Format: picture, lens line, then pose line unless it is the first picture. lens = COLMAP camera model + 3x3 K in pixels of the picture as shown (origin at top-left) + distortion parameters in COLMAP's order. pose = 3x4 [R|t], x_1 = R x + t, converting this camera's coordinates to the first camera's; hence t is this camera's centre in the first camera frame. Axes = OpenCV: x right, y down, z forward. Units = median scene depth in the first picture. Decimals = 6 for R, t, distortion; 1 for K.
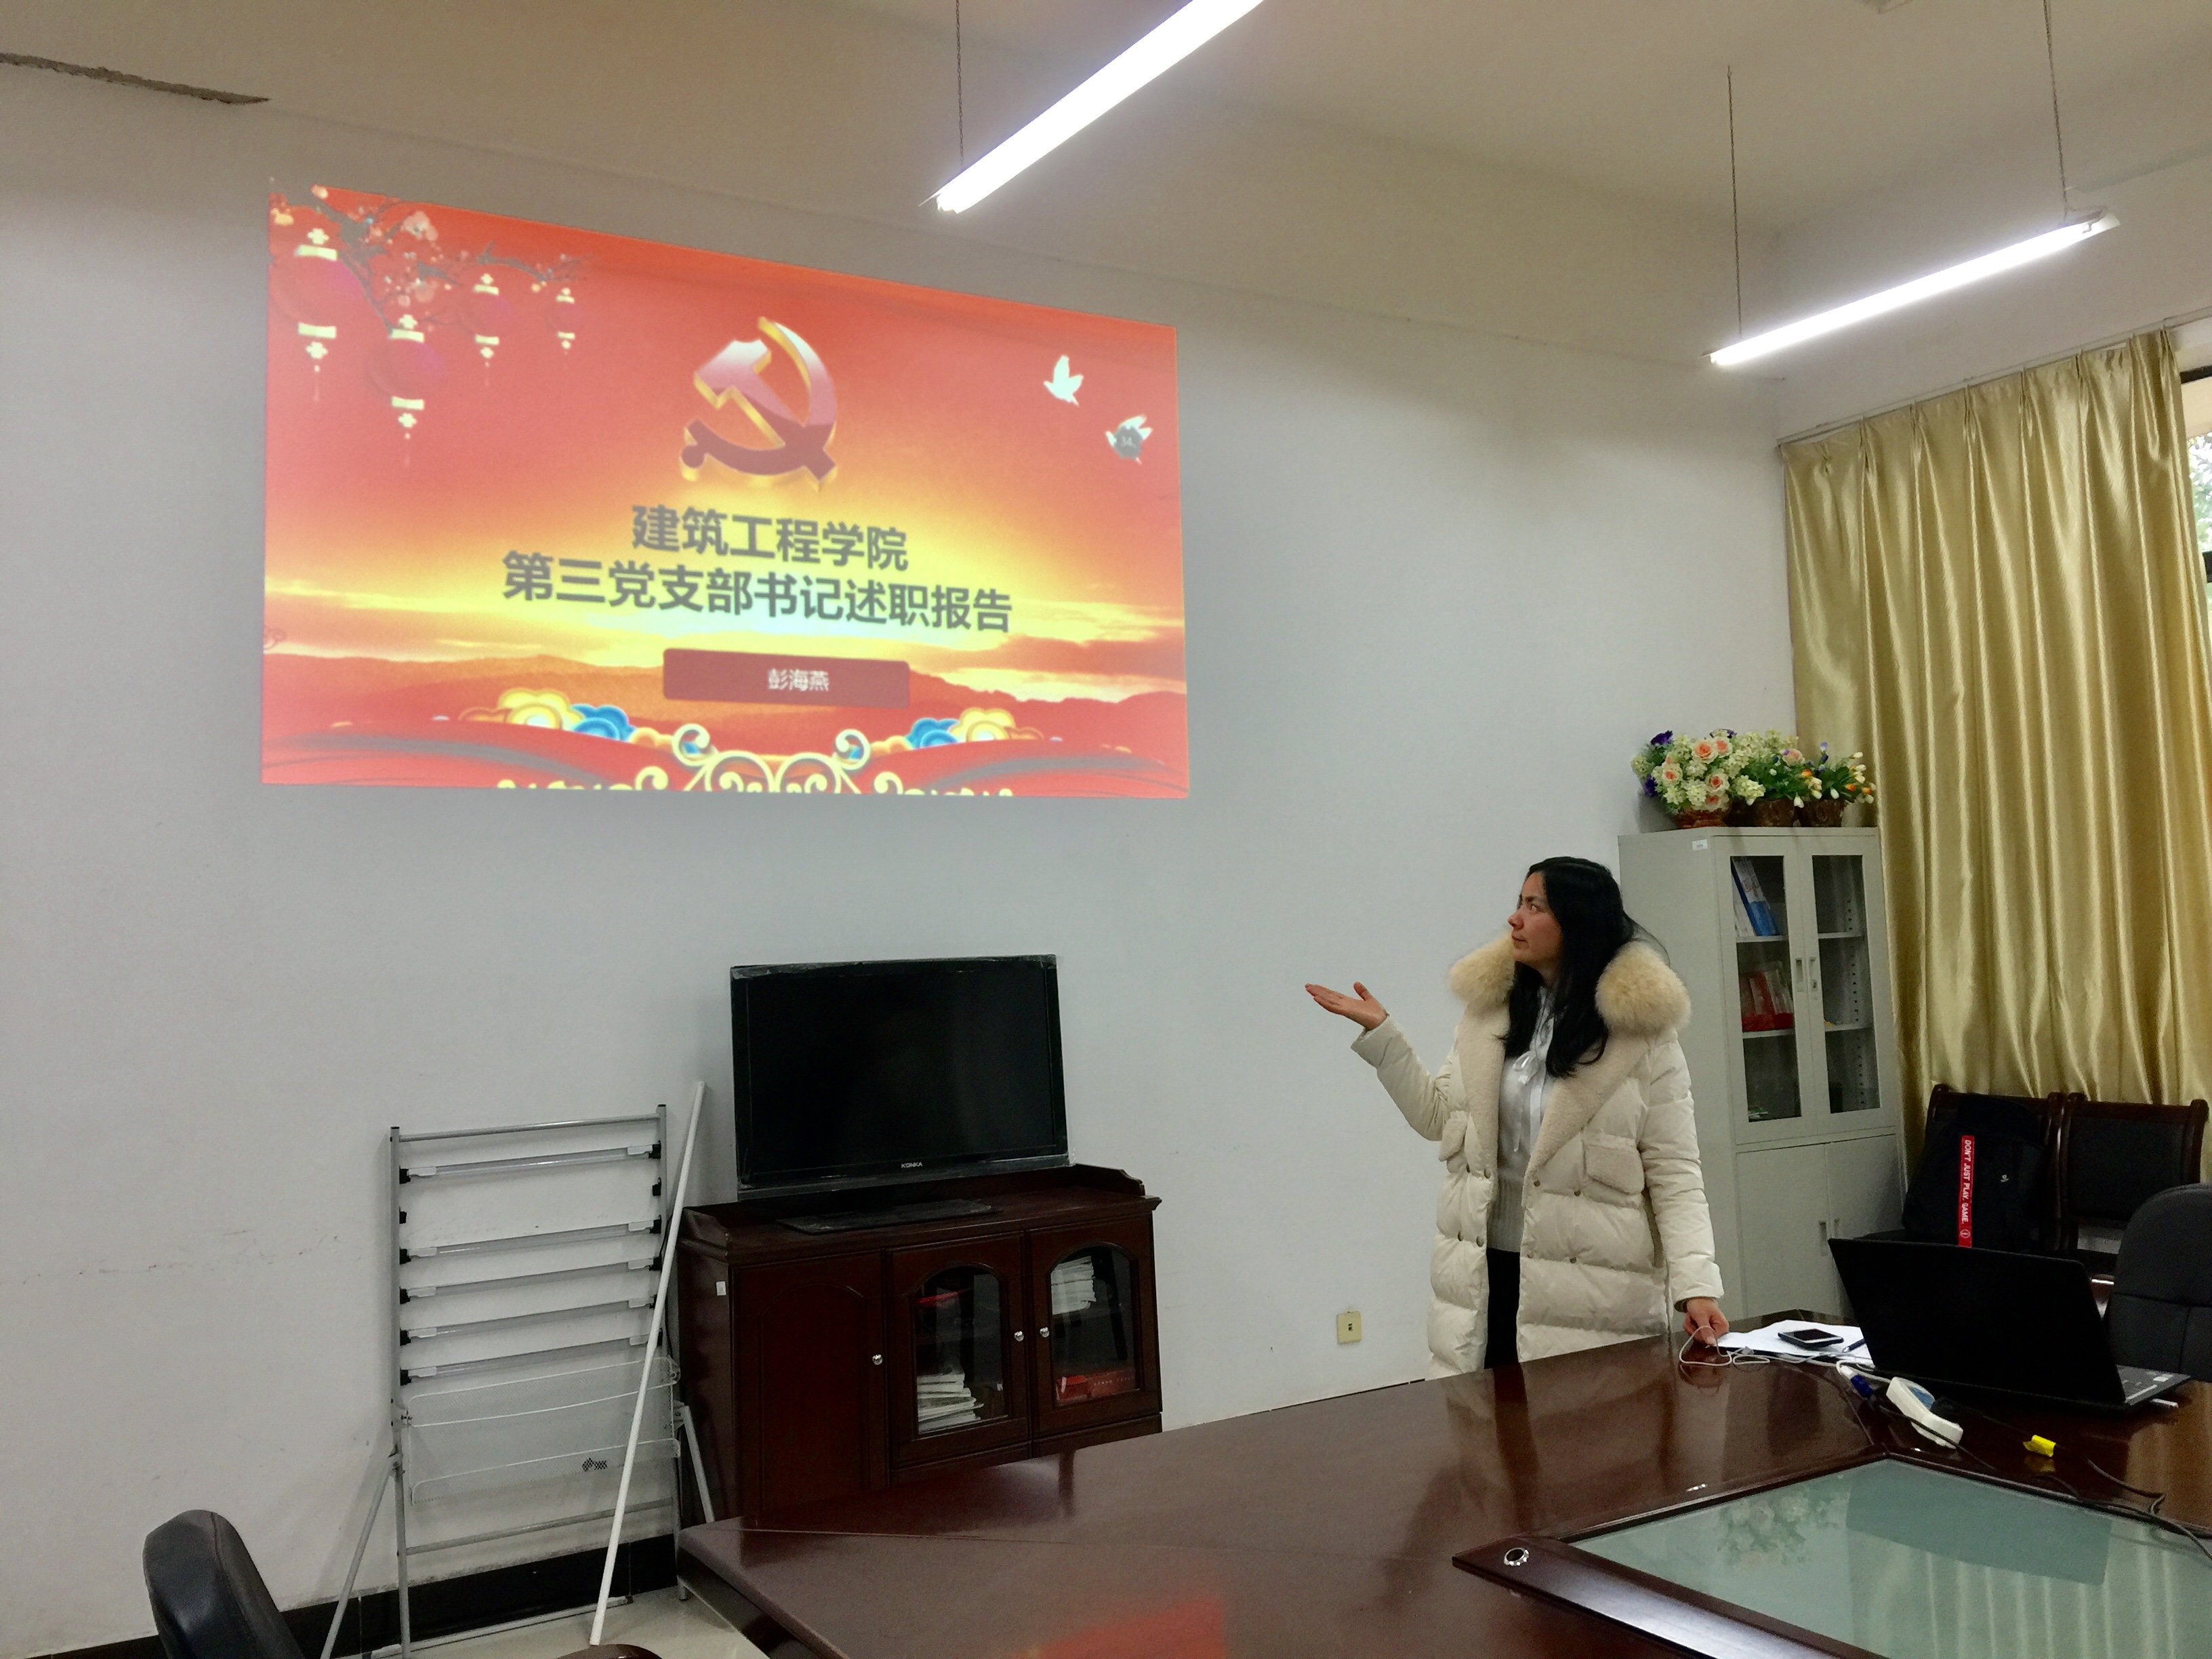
lens RADIAL K [[1922.4, 0, 1129.2], [0, 1922.4, 807.1], [0, 0, 1]] dist [0.055514, -0.002342]
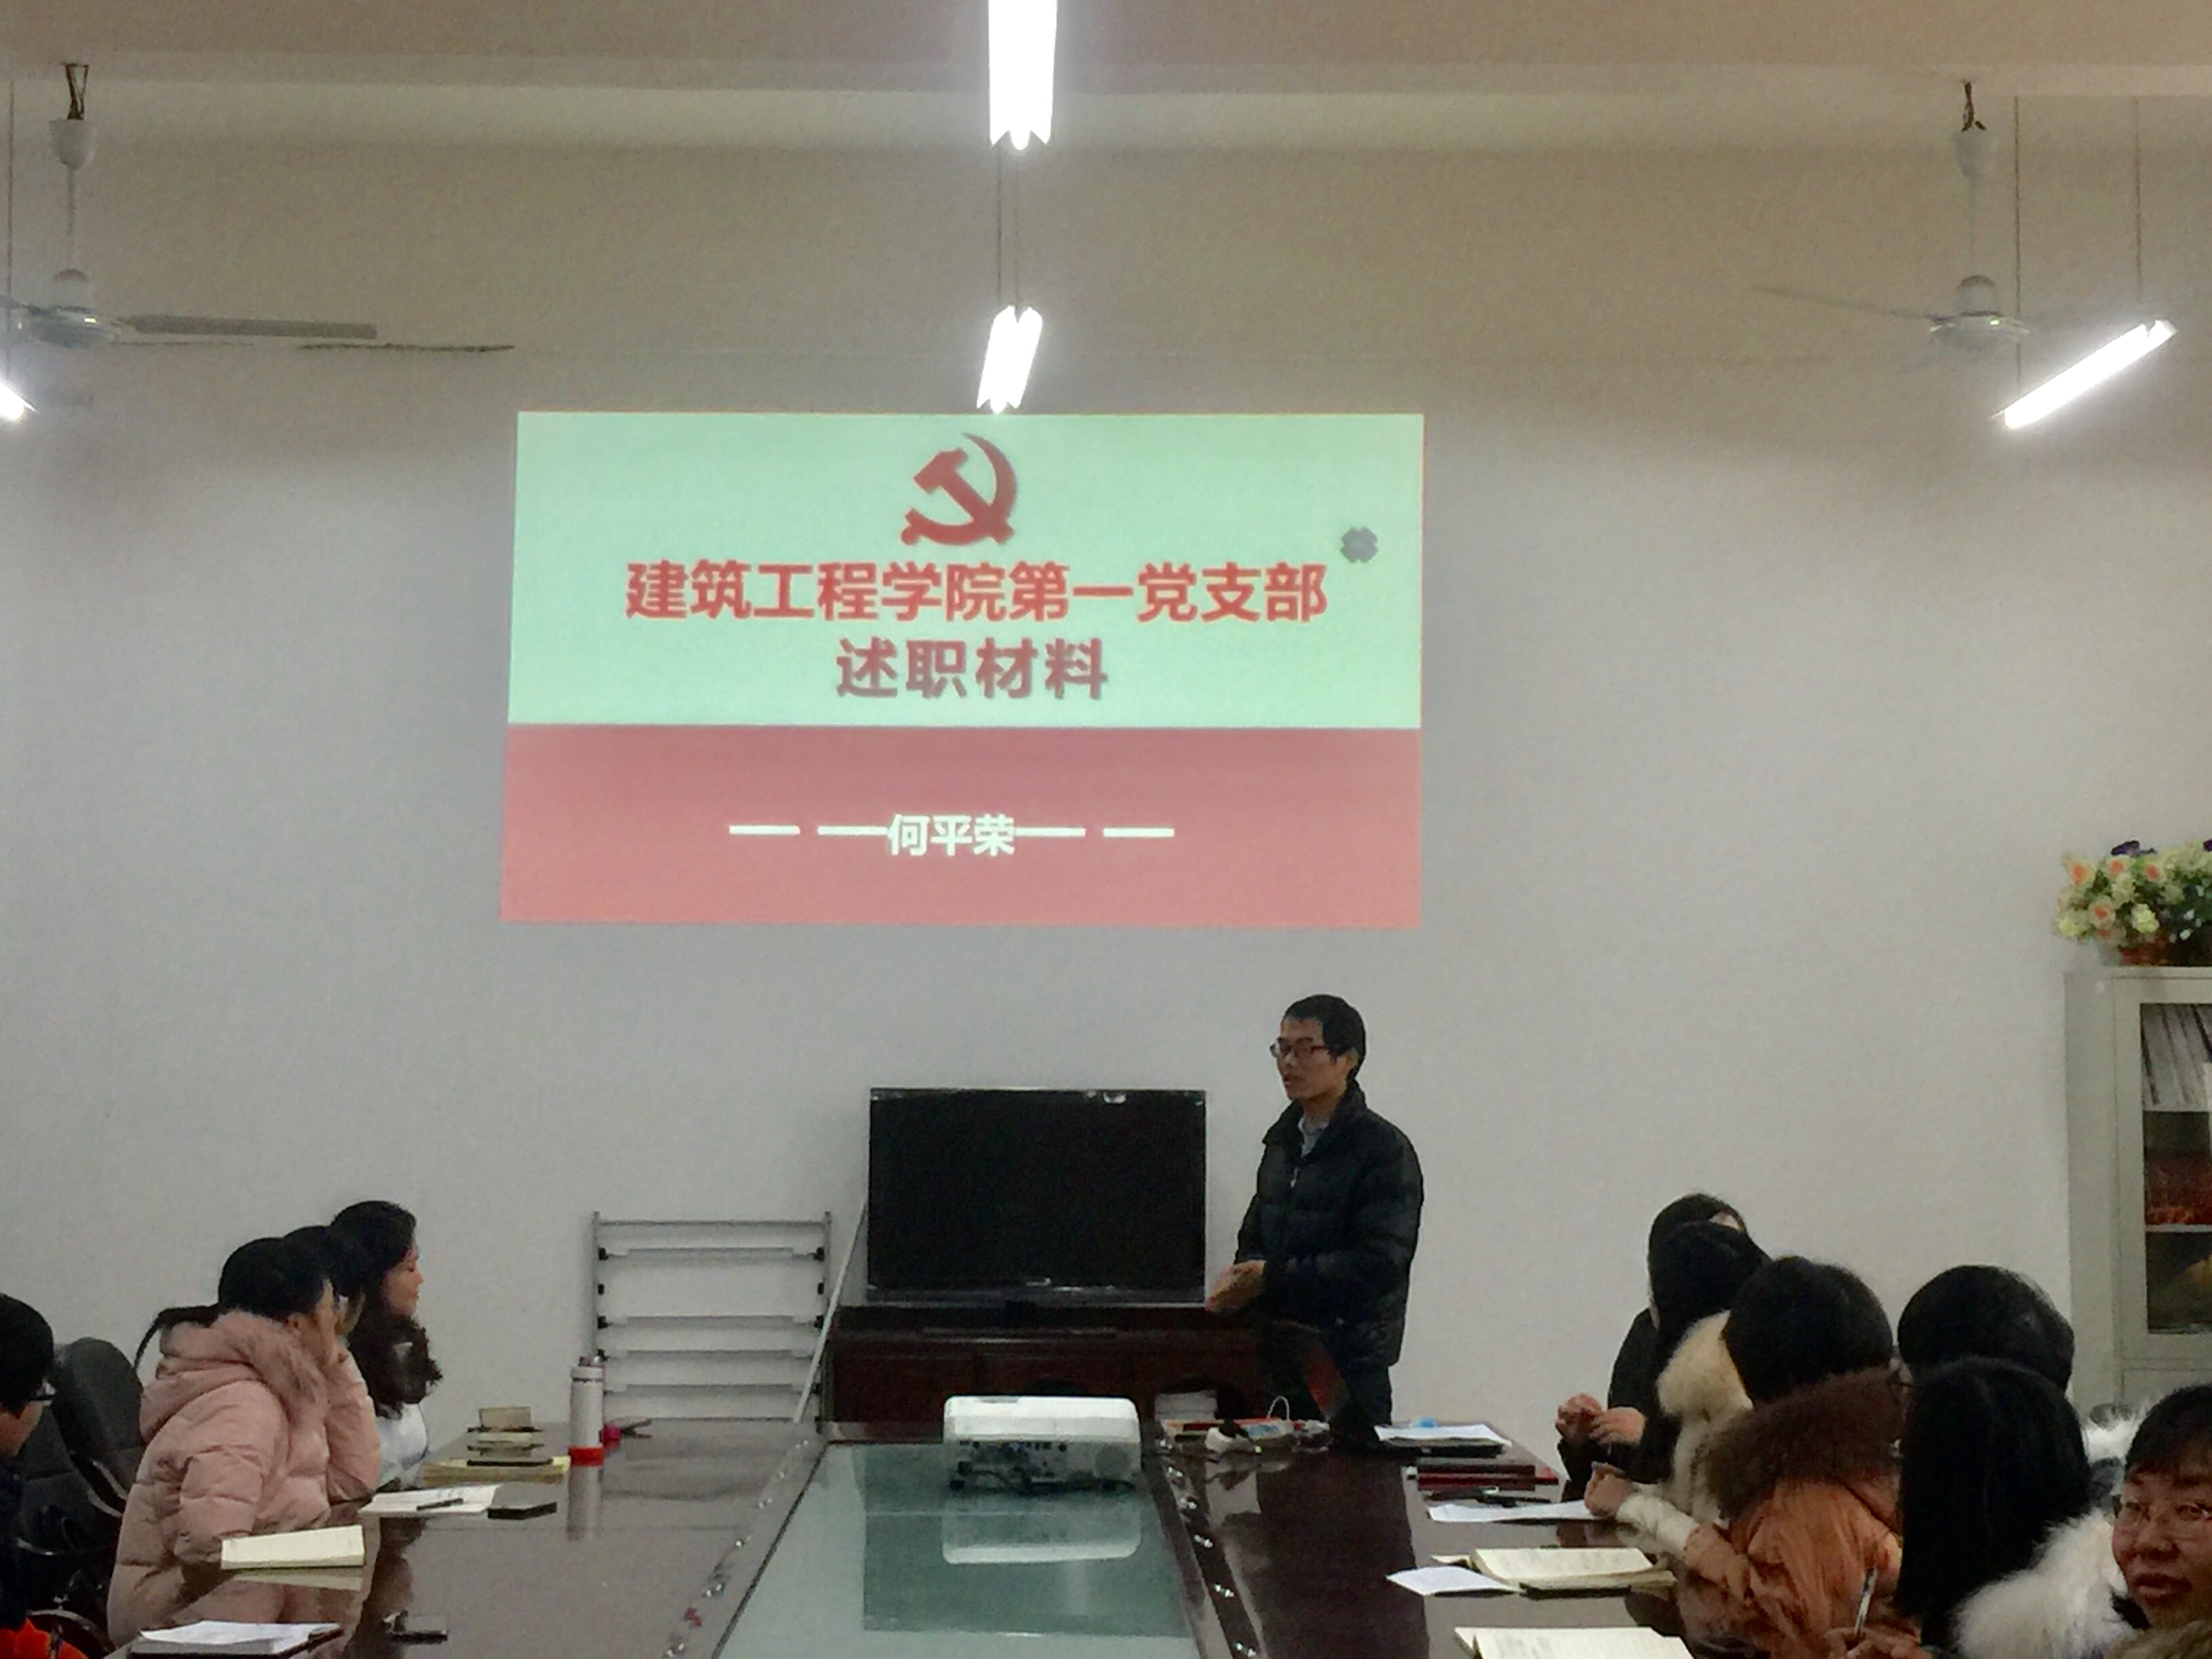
lens RADIAL K [[3924.1, 0, 1110.4], [0, 3924.1, 833.6], [0, 0, 1]] dist [0.047155, 0.000000]
pose [[0.862147, 0.007444, -0.506604, 1.031316], [0.001766, 0.999842, 0.017697, -0.099850], [0.506655, -0.016152, 0.861997, -0.838430]]
